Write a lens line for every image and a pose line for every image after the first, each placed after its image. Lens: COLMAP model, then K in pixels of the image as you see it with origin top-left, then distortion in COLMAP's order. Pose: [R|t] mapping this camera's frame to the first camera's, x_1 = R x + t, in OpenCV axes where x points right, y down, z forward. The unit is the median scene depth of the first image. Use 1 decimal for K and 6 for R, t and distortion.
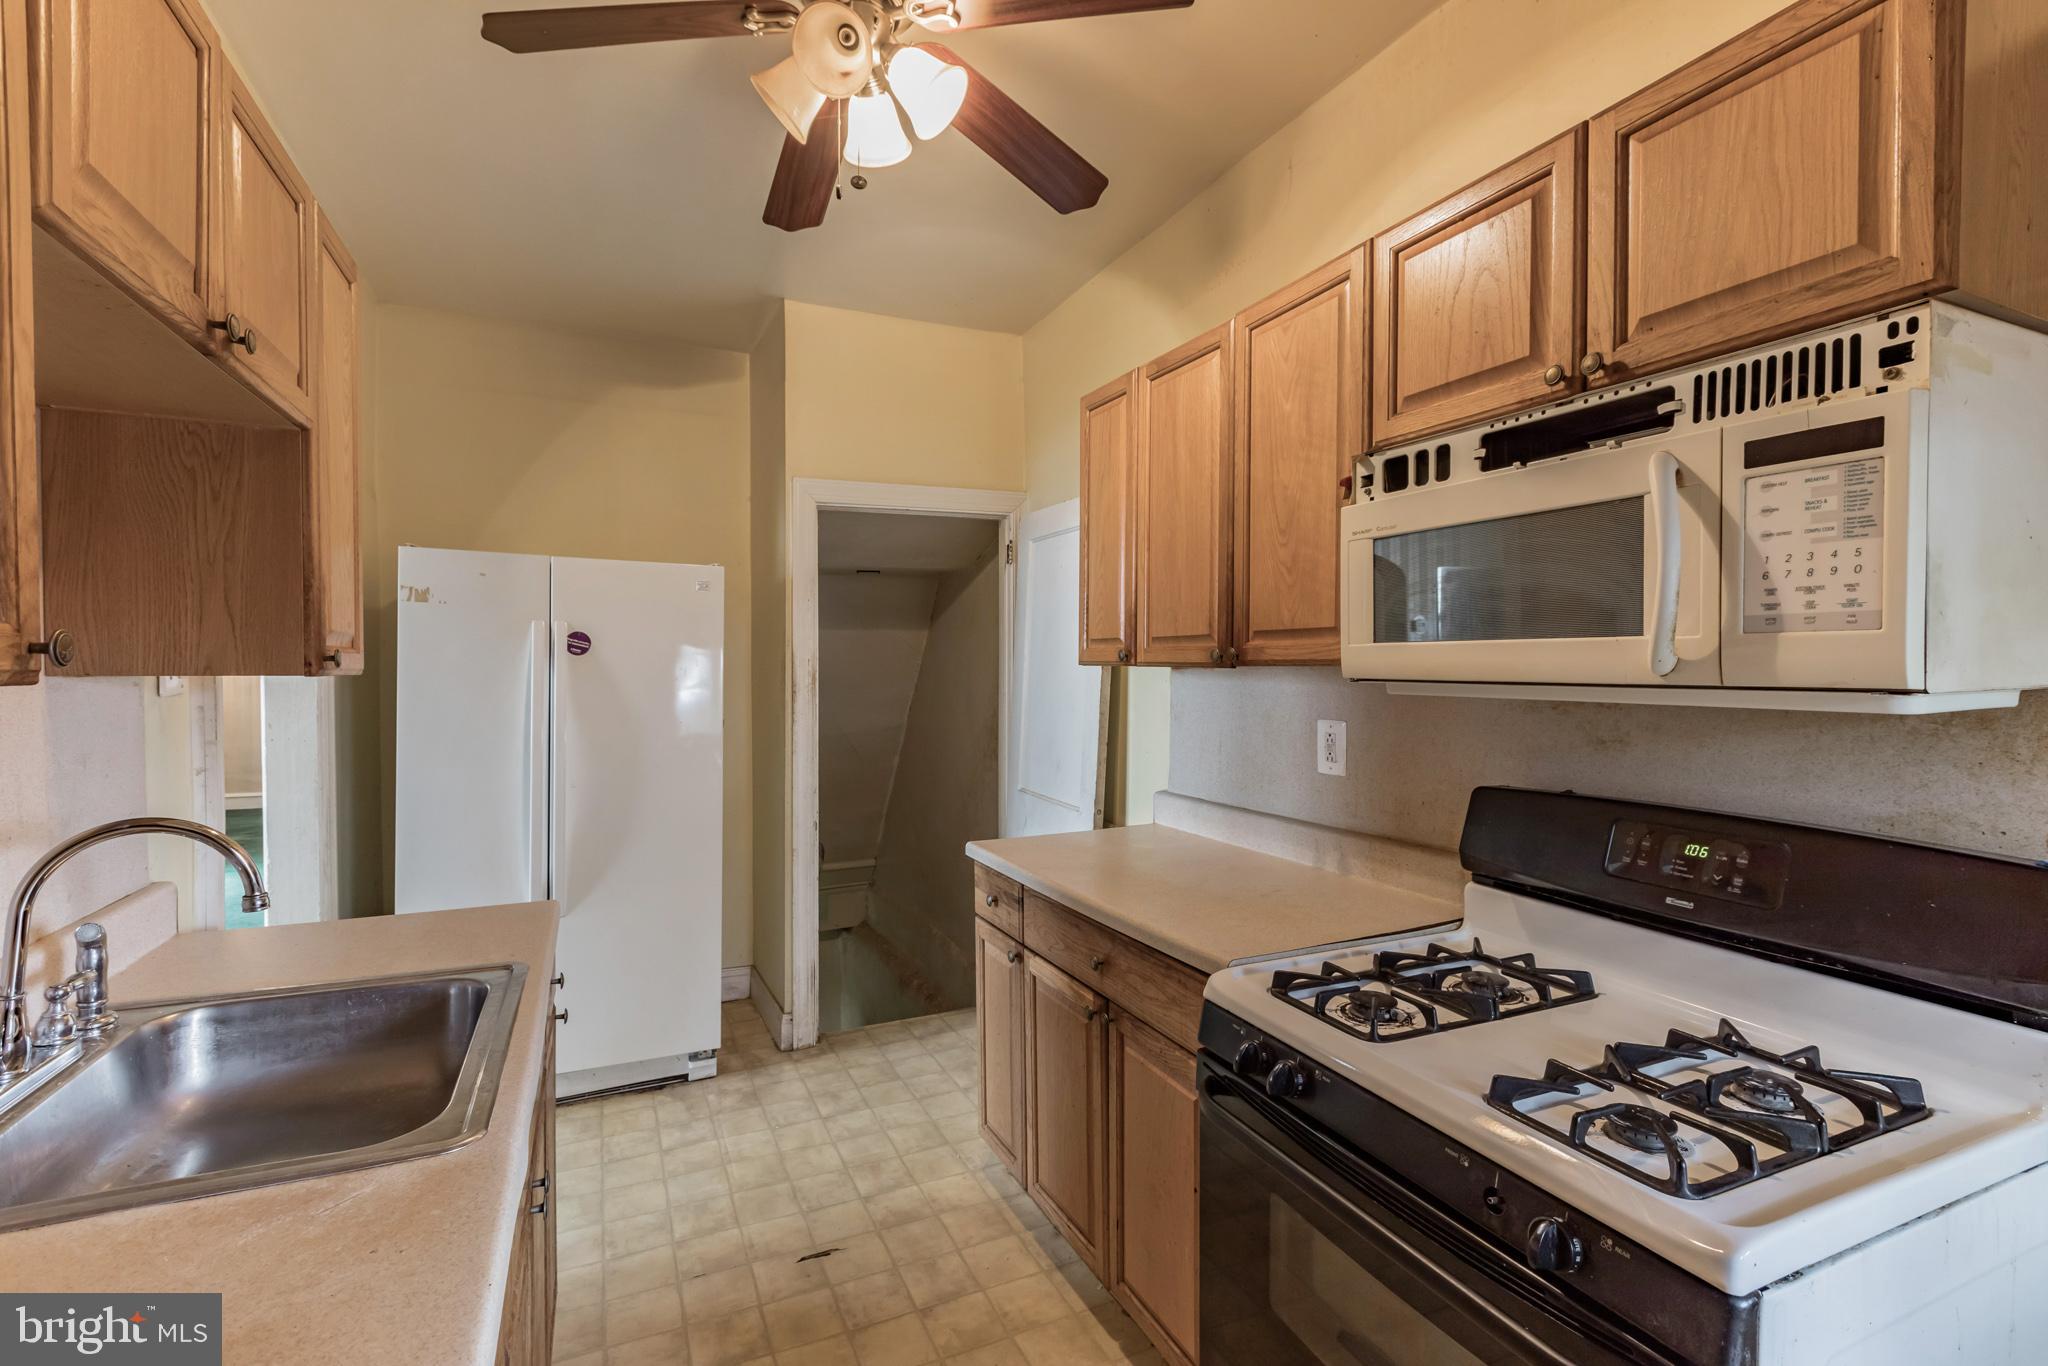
lens RADIAL K [[935.1, 0, 1010.6], [0, 935.1, 683.0], [0, 0, 1]] dist [0.003092, -0.000146]
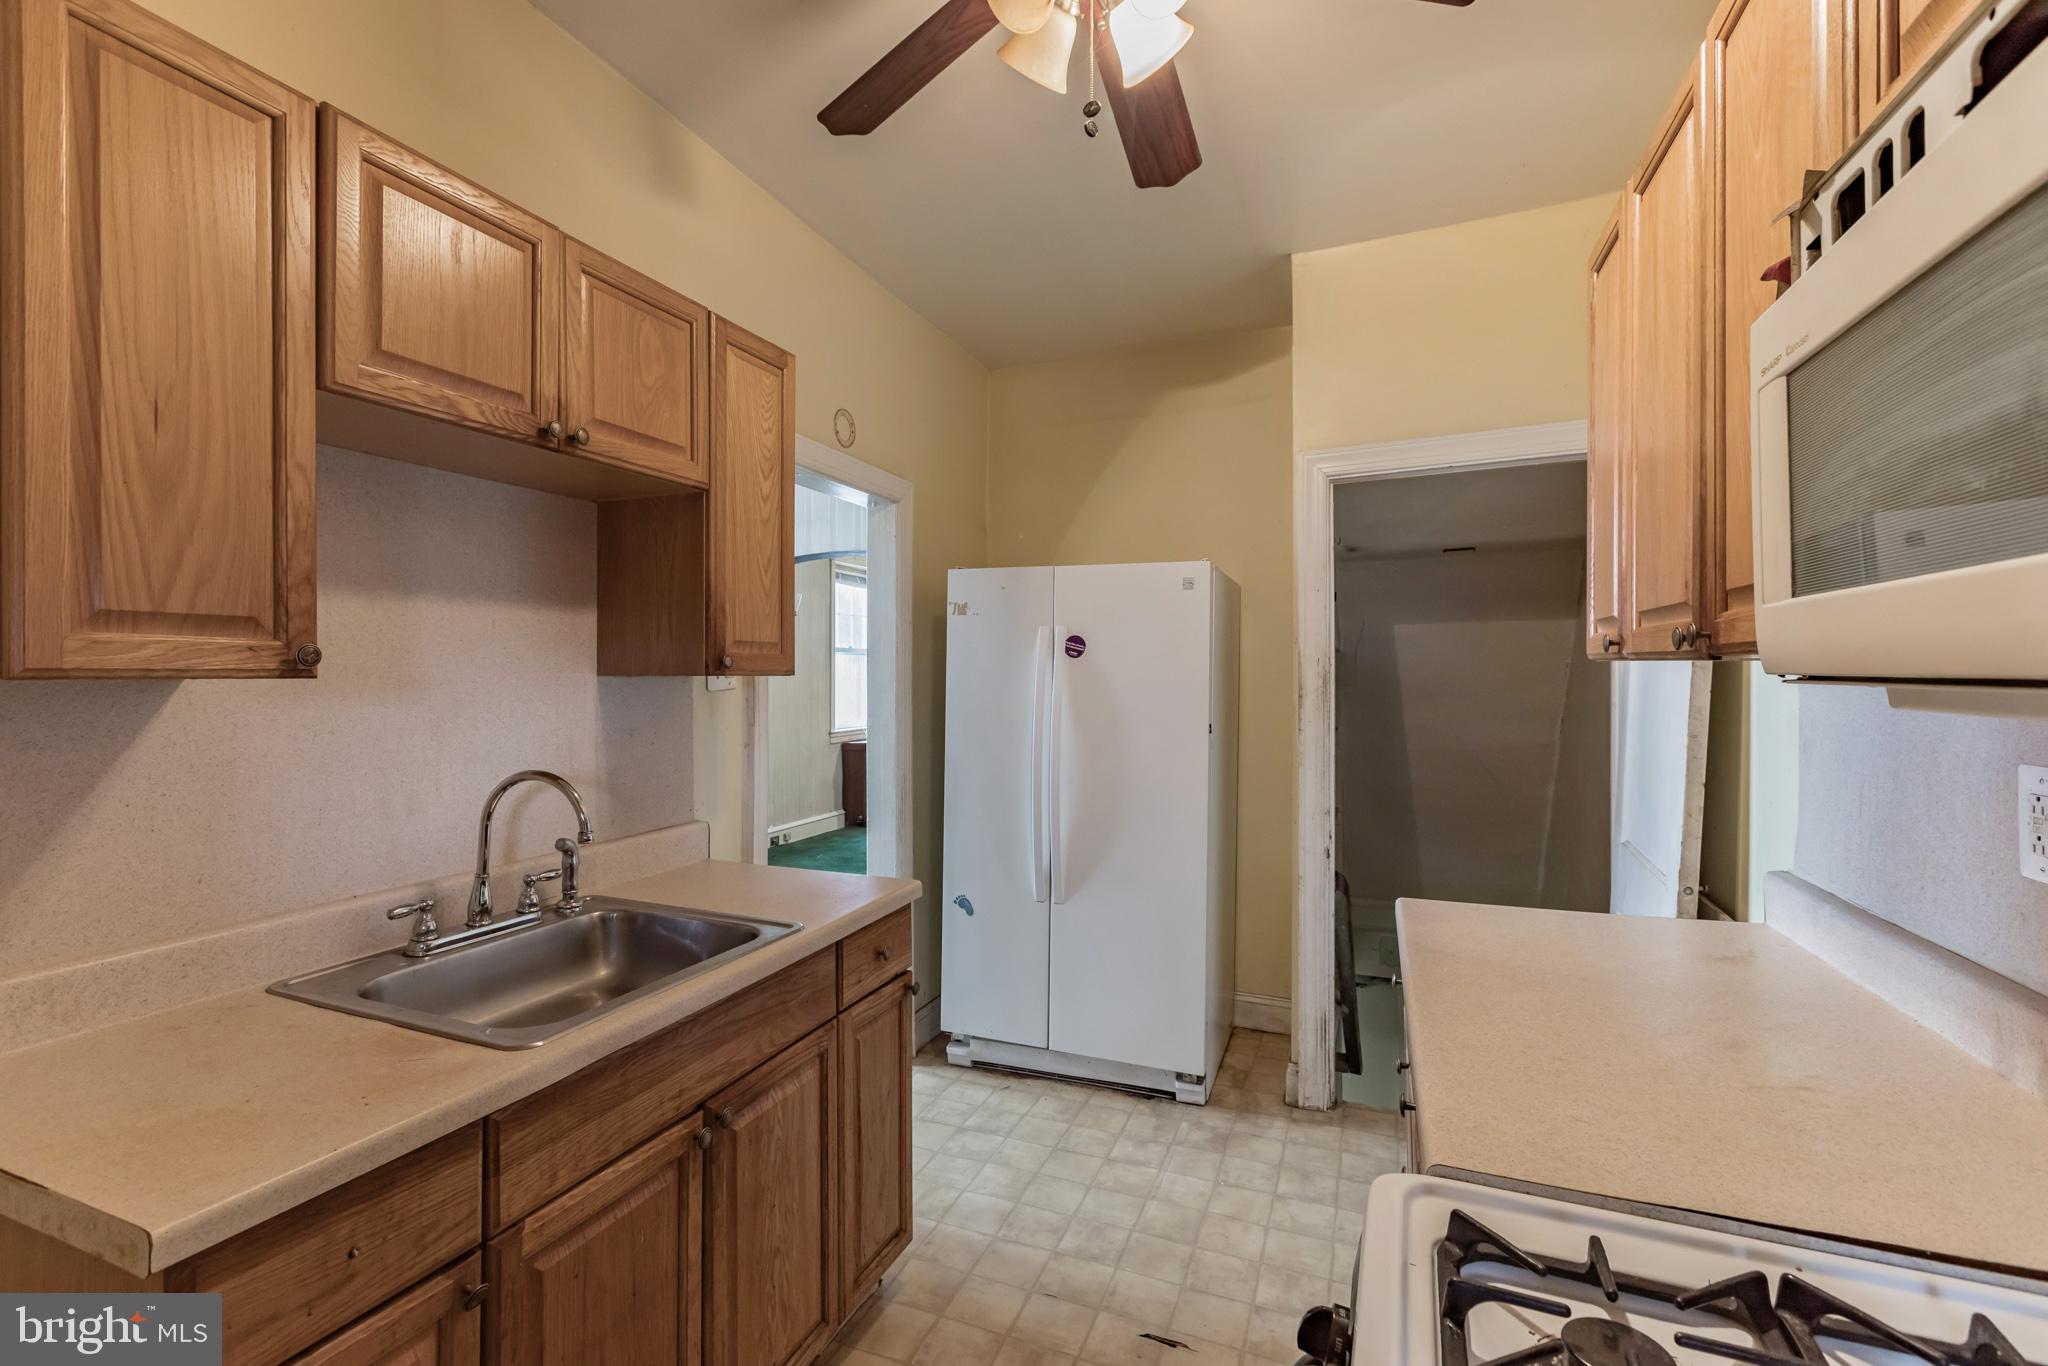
lens RADIAL K [[935.1, 0, 939.9], [0, 935.1, 669.4], [0, 0, 1]] dist [0.003092, -0.000146]
pose [[0.659606, -0.006831, -0.751581, 0.236788], [-0.008491, 0.999827, -0.016540, 0.002428], [0.751564, 0.017292, 0.659434, 0.193964]]
